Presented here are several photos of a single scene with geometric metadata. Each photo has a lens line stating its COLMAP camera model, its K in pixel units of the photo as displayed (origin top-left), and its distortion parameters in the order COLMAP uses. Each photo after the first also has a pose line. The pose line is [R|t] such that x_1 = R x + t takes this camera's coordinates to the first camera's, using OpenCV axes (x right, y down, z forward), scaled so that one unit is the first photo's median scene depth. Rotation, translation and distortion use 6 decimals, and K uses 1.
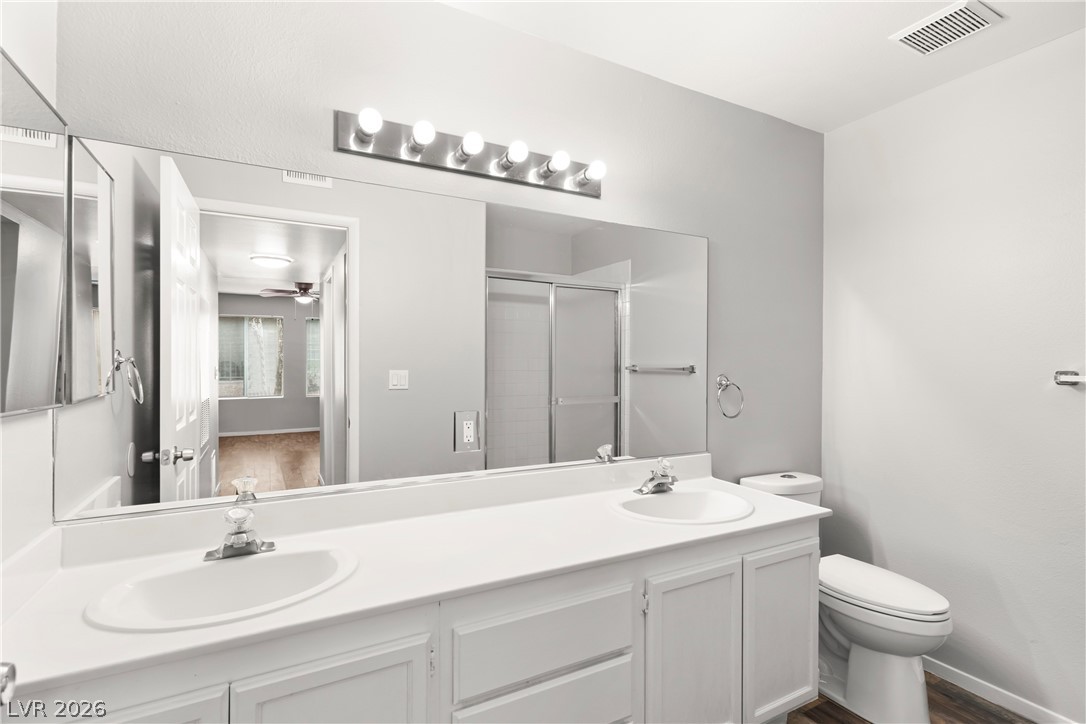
lens RADIAL K [[516.7, 0, 552.9], [0, 516.7, 364.7], [0, 0, 1]] dist [0.003718, -0.000831]
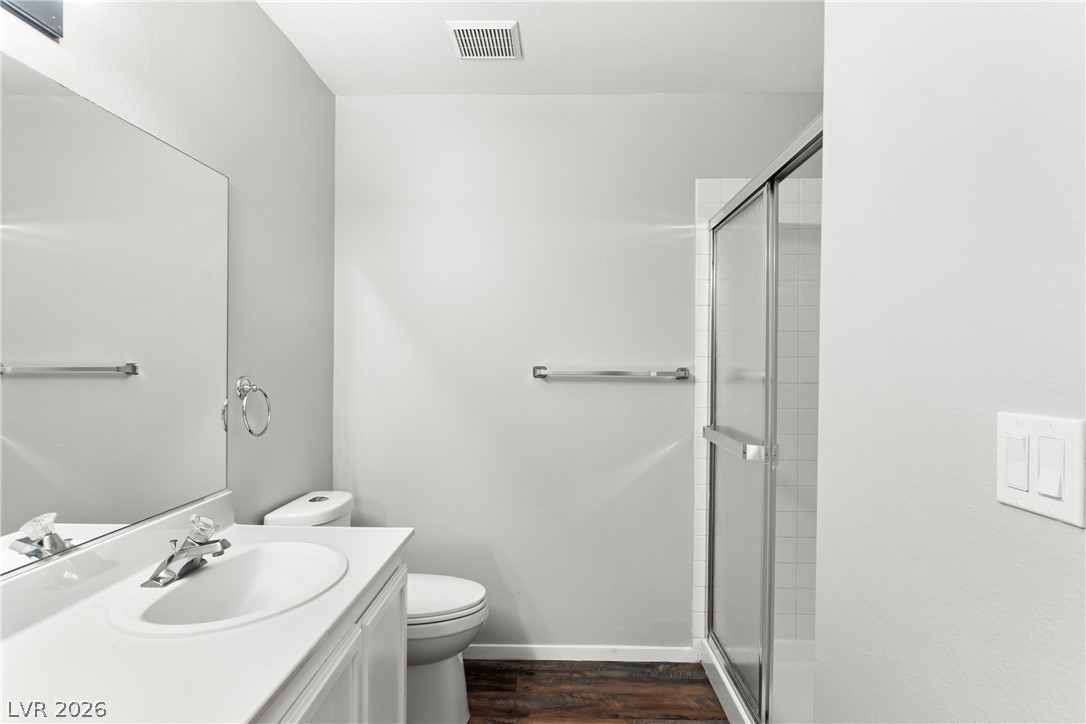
lens RADIAL K [[557.2, 0, 545.2], [0, 557.2, 362.9], [0, 0, 1]] dist [-0.002331, 0.001634]
pose [[0.503095, -0.005929, 0.864211, -0.147977], [0.003328, 0.999982, 0.004923, -0.002281], [-0.864225, 0.000399, 0.503106, 0.306074]]
